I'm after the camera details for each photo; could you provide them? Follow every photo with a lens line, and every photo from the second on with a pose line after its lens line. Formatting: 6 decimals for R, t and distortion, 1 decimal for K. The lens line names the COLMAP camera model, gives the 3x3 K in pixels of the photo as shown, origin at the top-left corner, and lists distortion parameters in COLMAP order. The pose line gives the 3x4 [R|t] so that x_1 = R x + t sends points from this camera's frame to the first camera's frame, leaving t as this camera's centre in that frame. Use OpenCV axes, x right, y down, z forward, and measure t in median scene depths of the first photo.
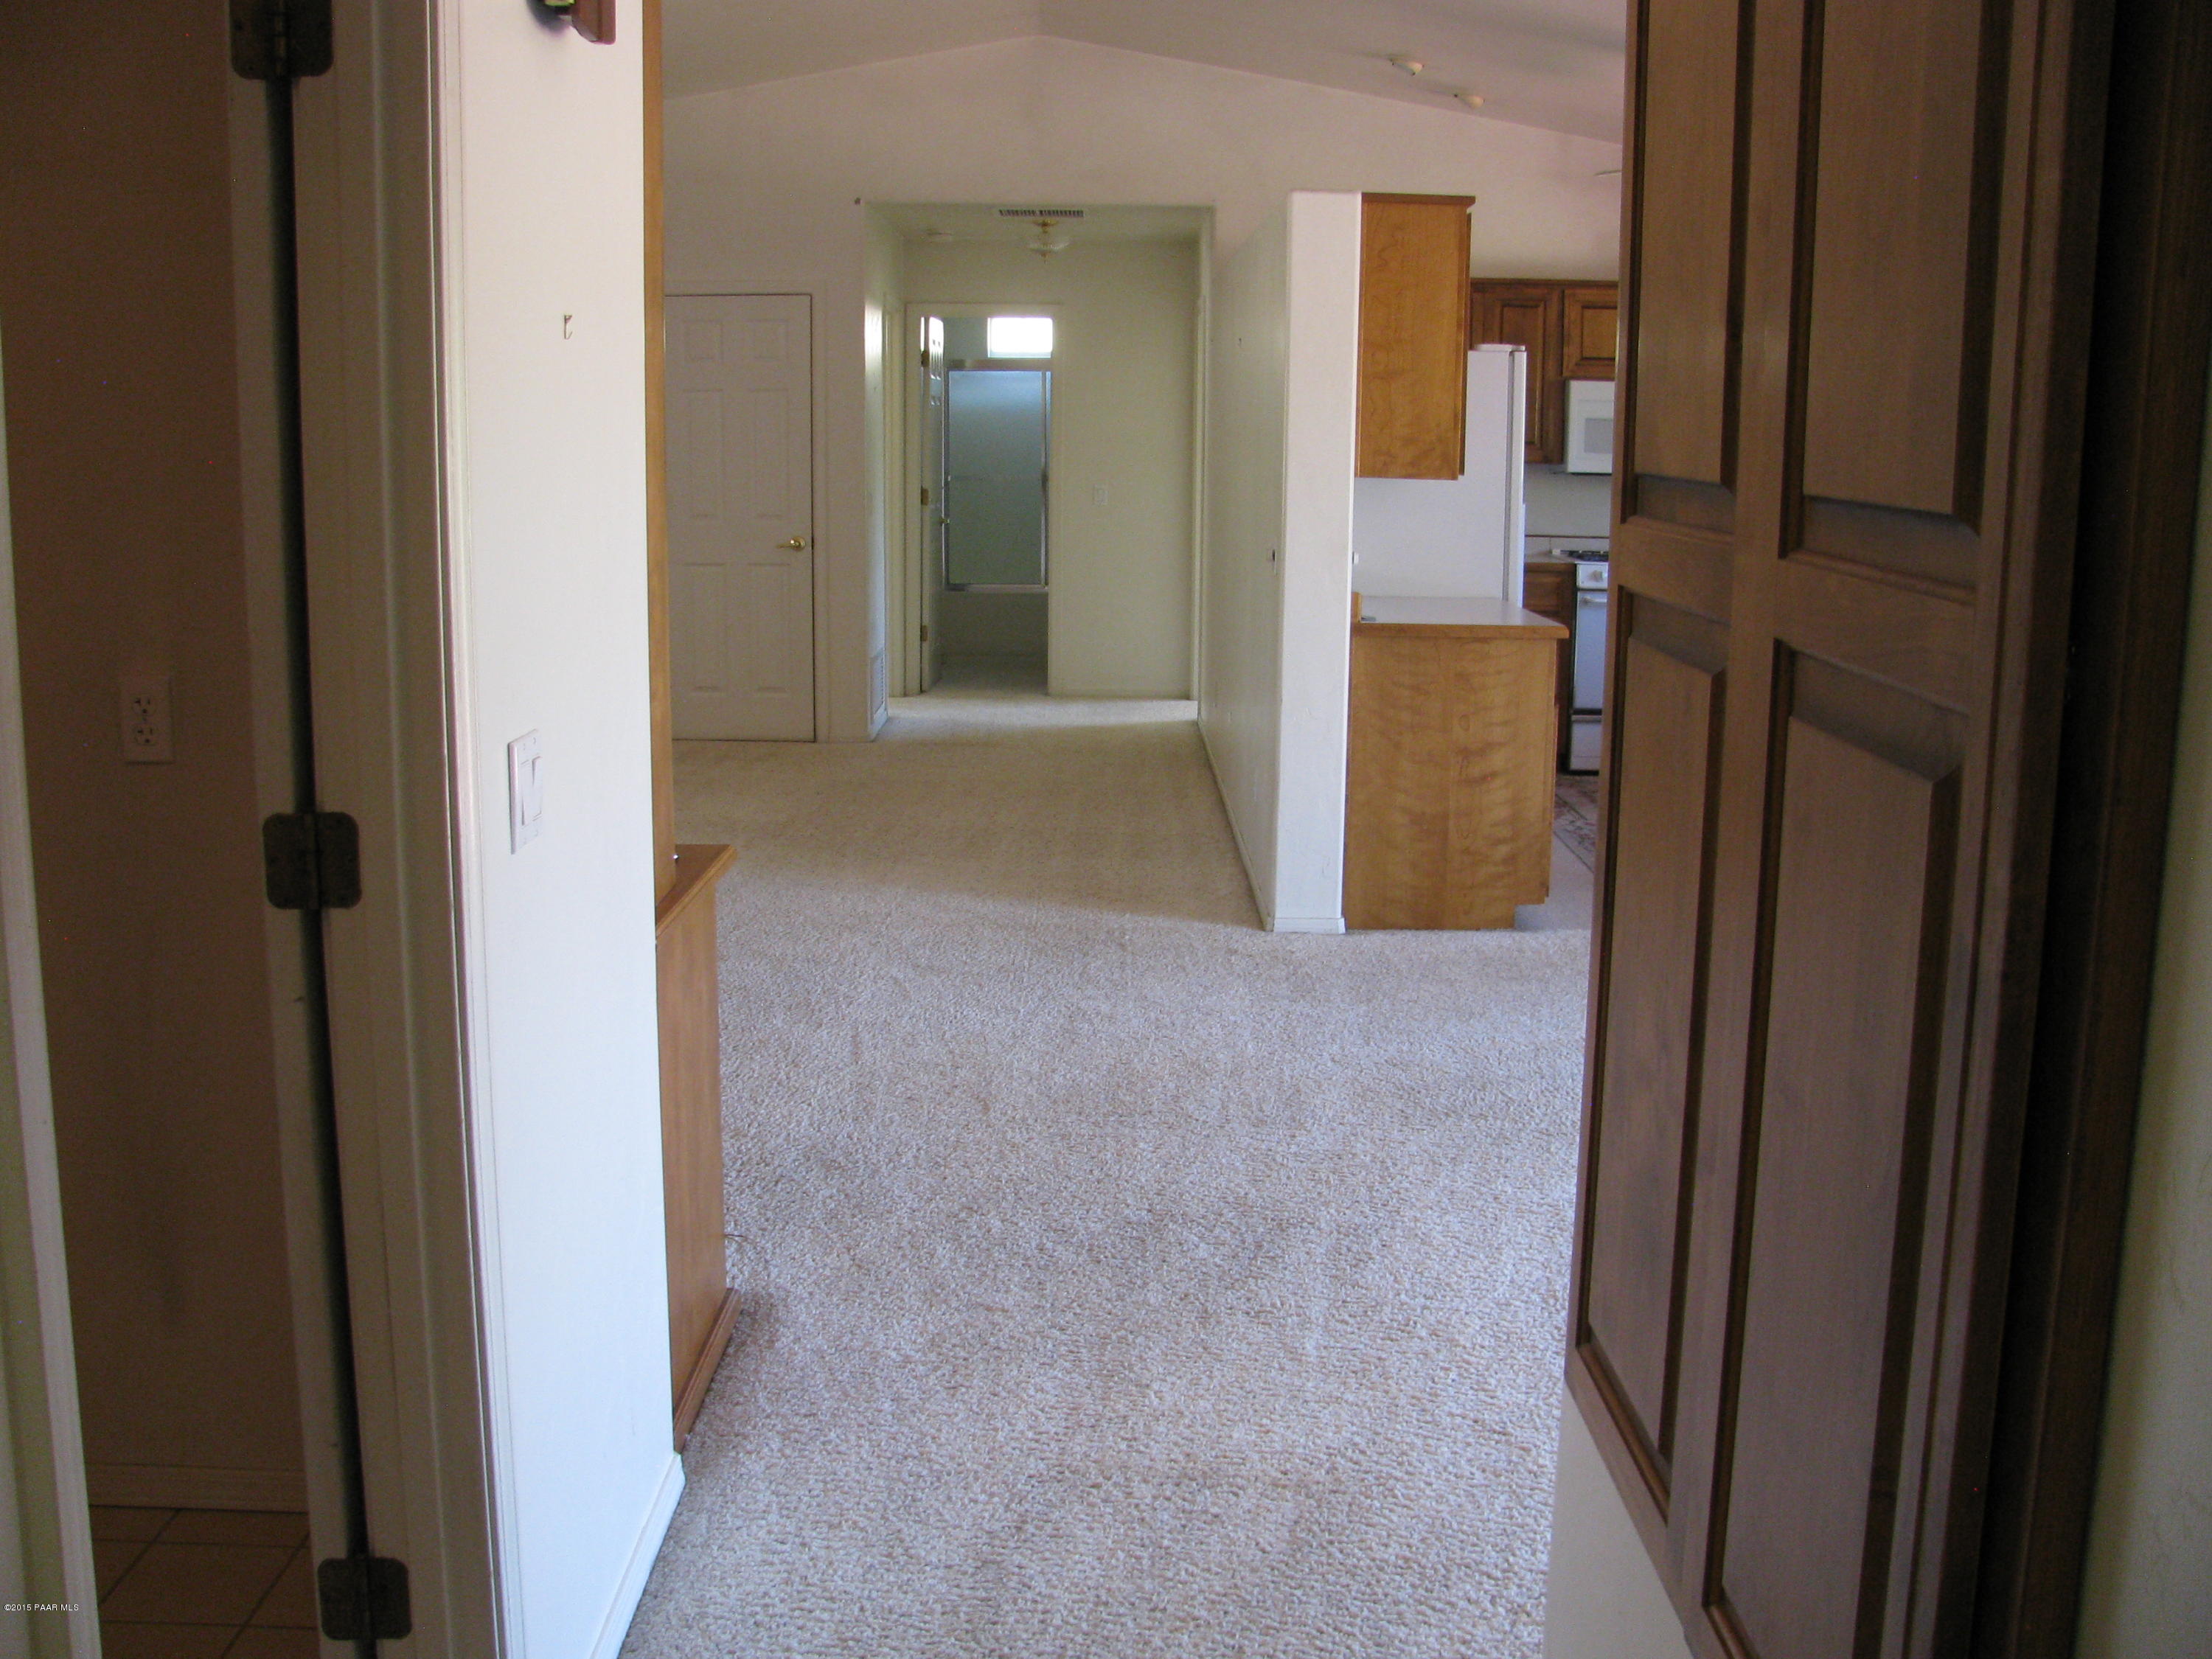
lens RADIAL K [[2263.3, 0, 1106.0], [0, 2263.3, 829.5], [0, 0, 1]] dist [-0.182285, 0.002624]
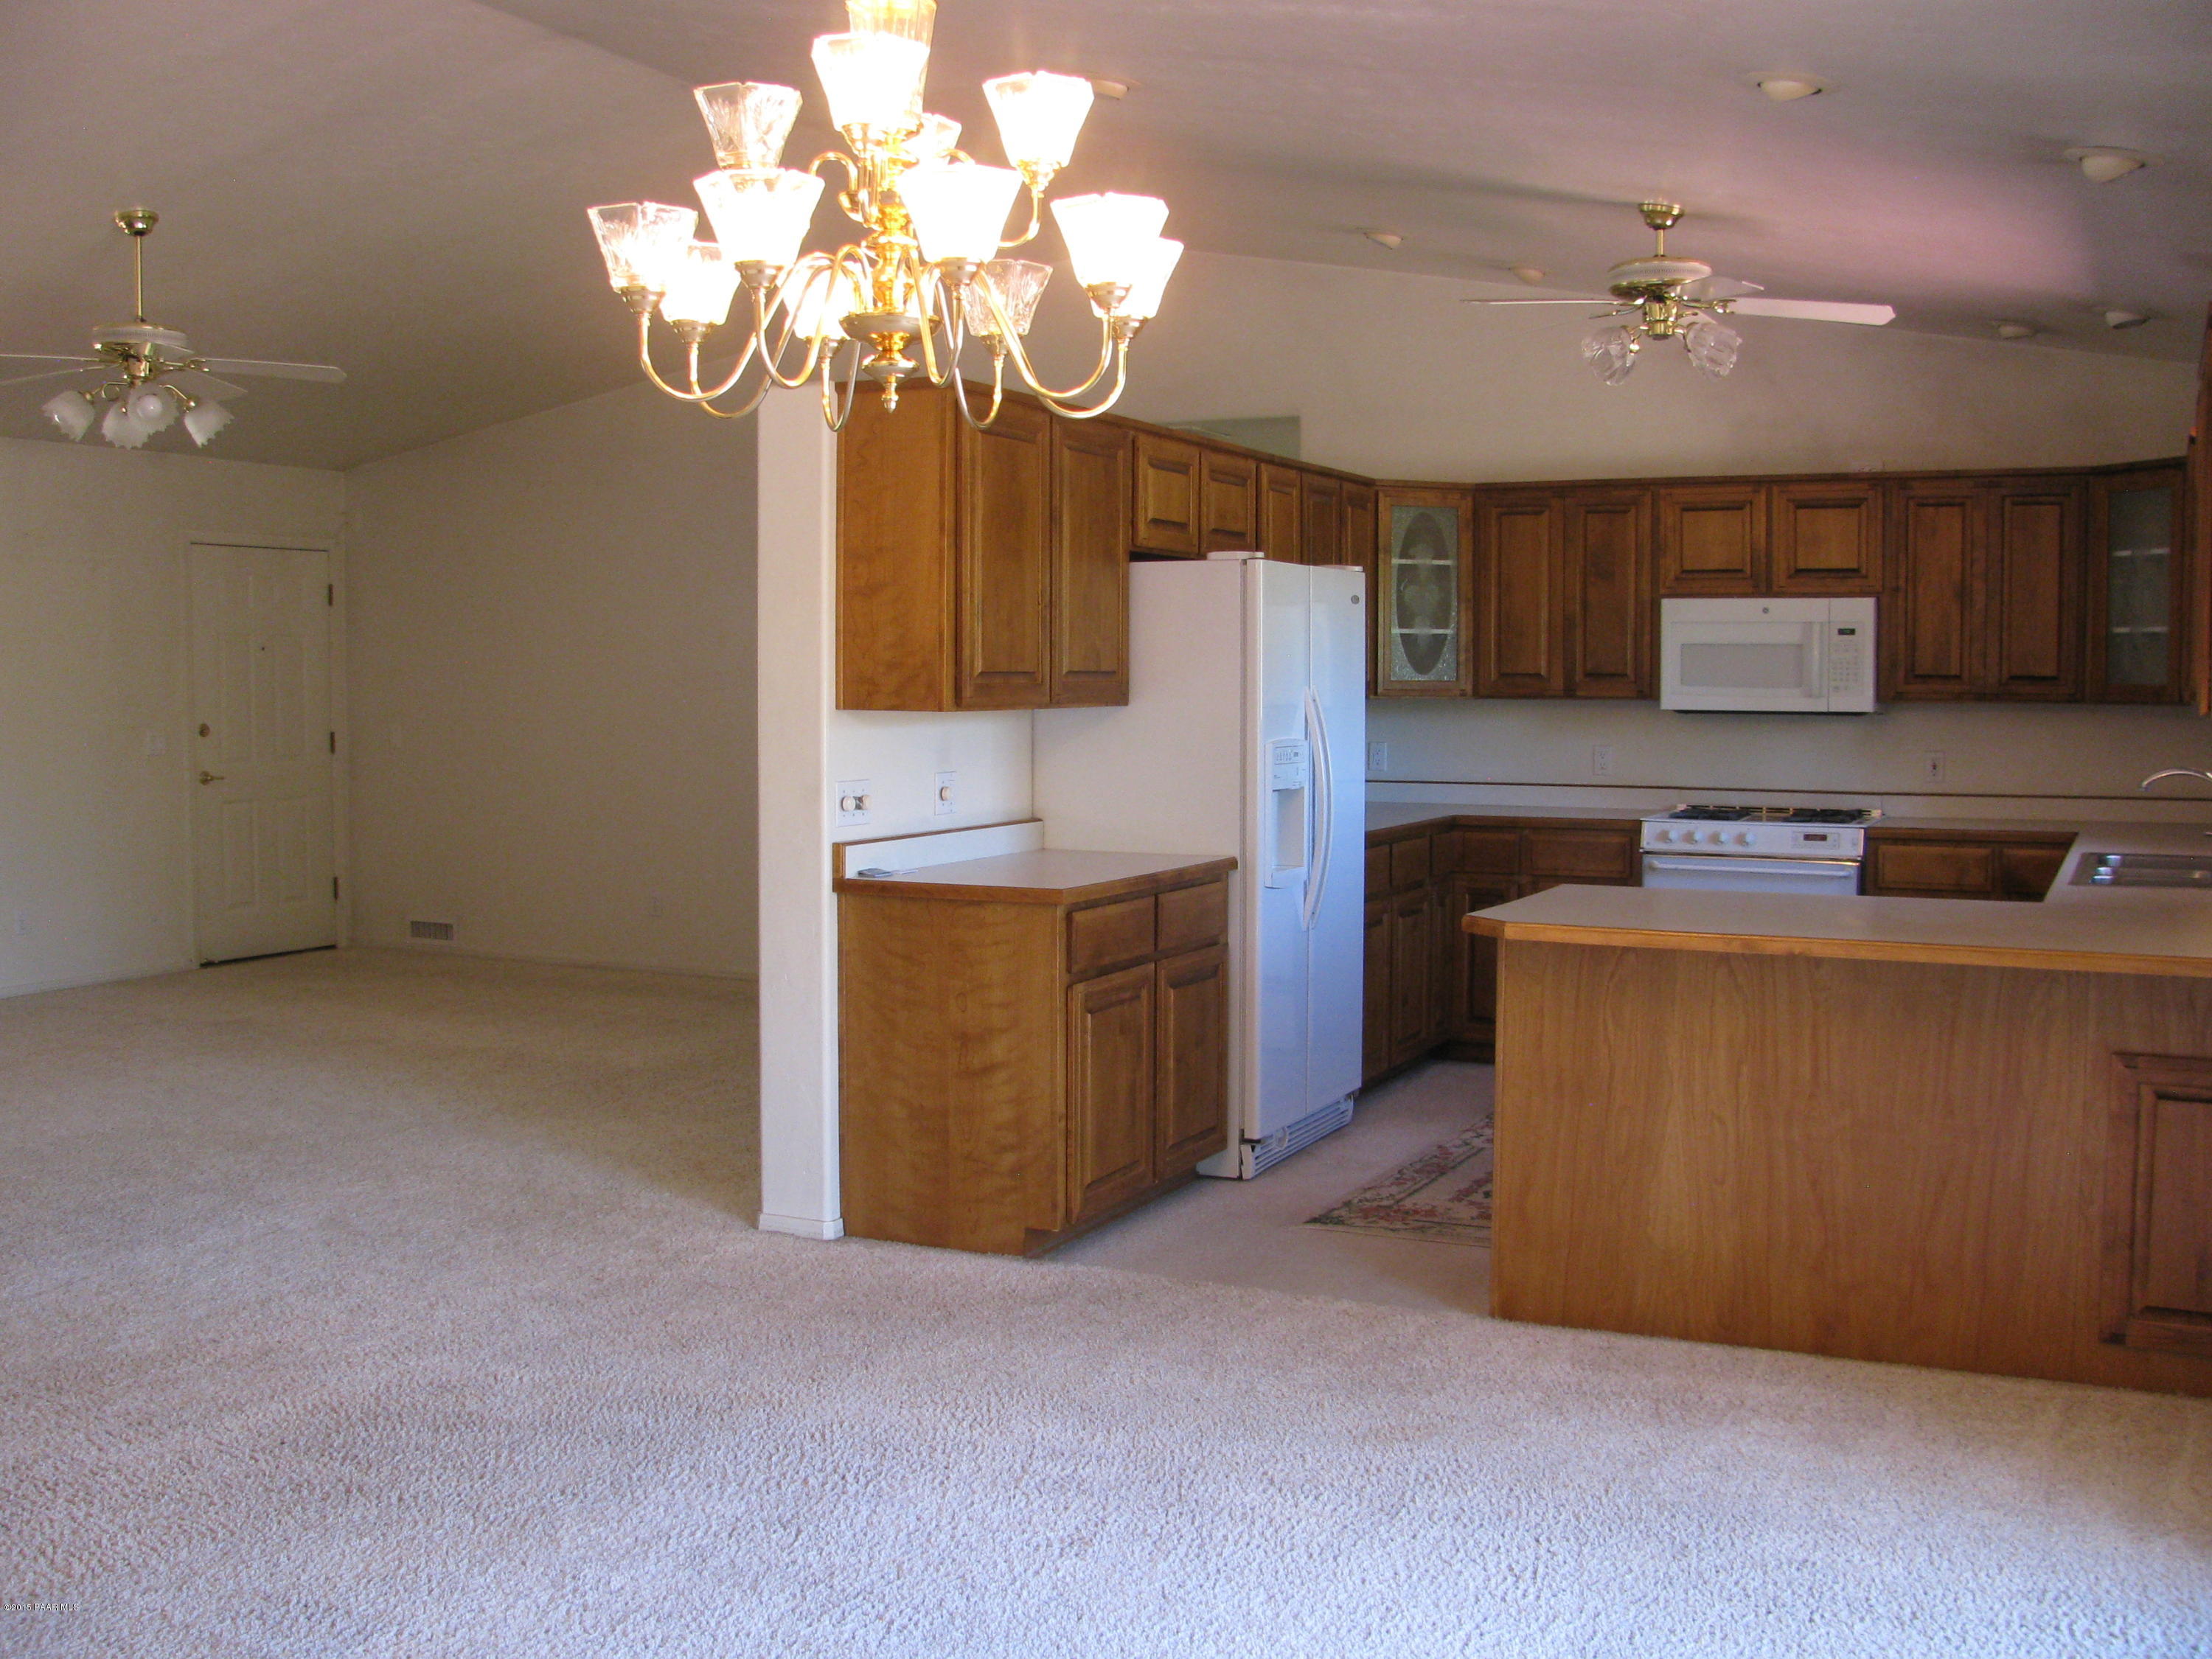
lens RADIAL K [[2239.1, 0, 1084.6], [0, 2239.1, 823.5], [0, 0, 1]] dist [-0.219393, 0.258021]
pose [[0.895179, 0.020135, -0.445253, 0.562605], [-0.070400, 0.992826, -0.096642, -0.036066], [0.440113, 0.117858, 0.890174, 0.276638]]
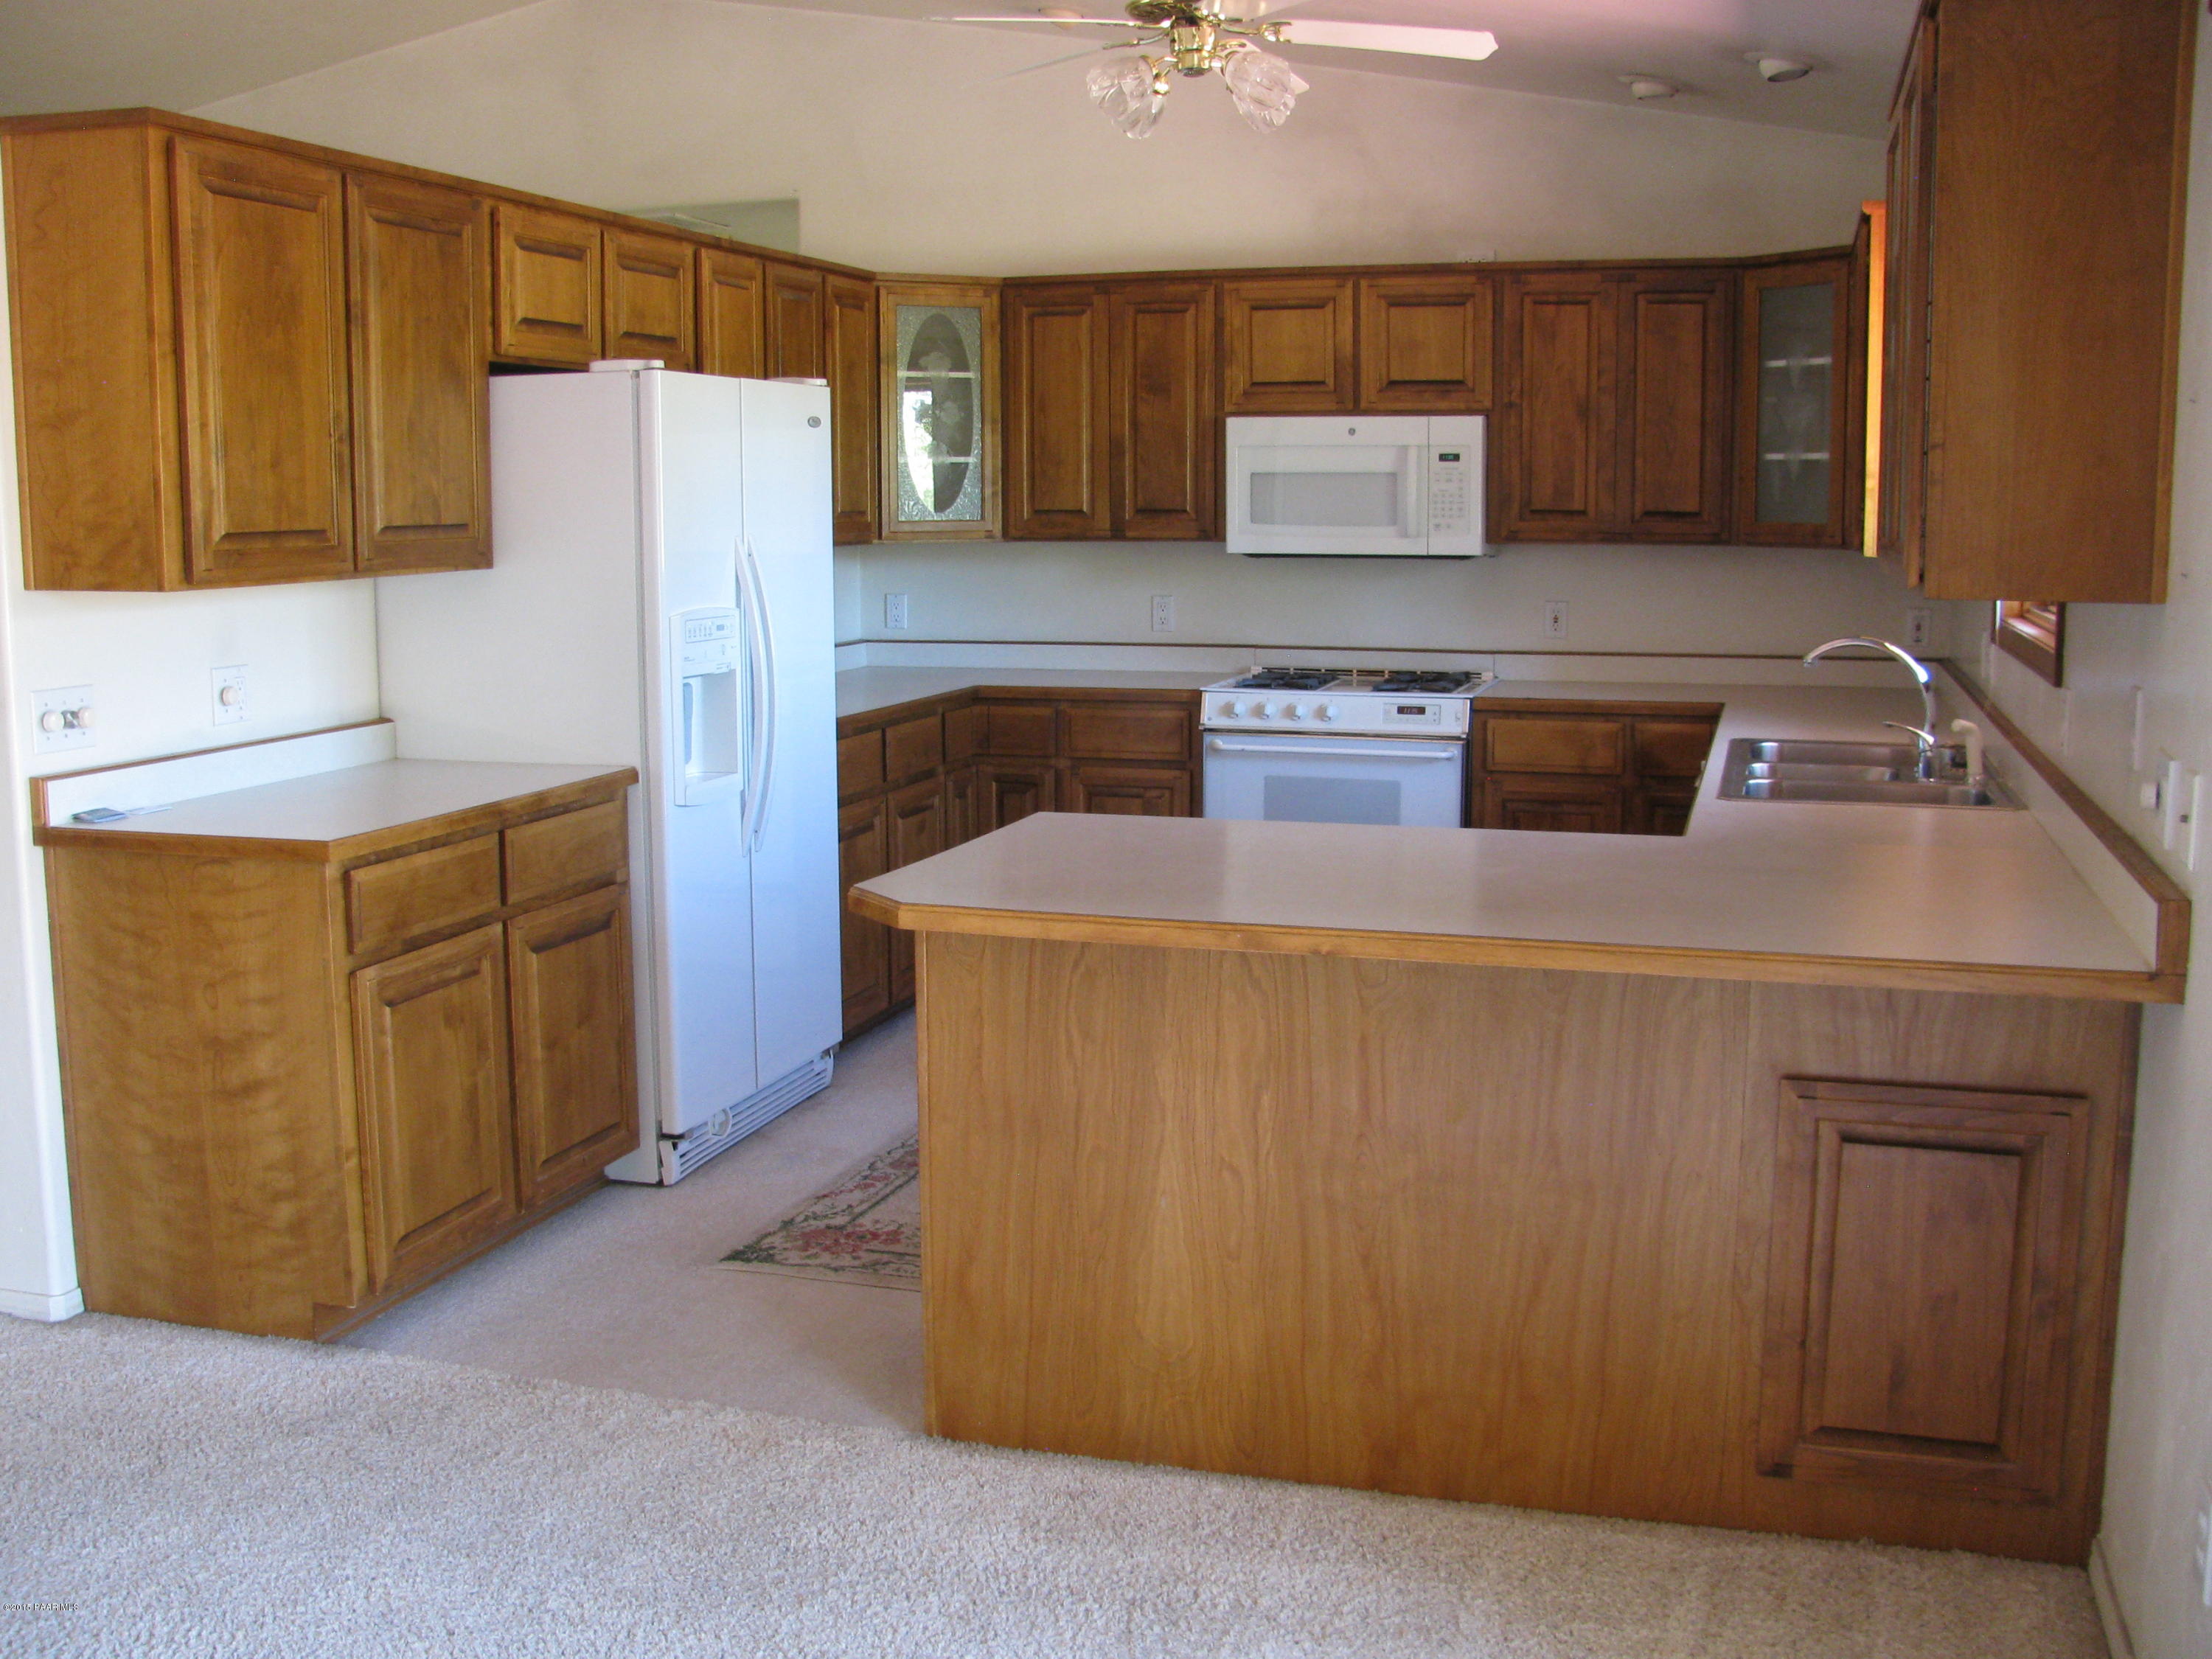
lens RADIAL K [[2239.1, 0, 1084.6], [0, 2239.1, 823.5], [0, 0, 1]] dist [-0.219393, 0.258021]
pose [[0.953151, 0.030138, -0.300989, 0.549640], [-0.039973, 0.998847, -0.026569, -0.086551], [0.299842, 0.037356, 0.953257, 0.515041]]
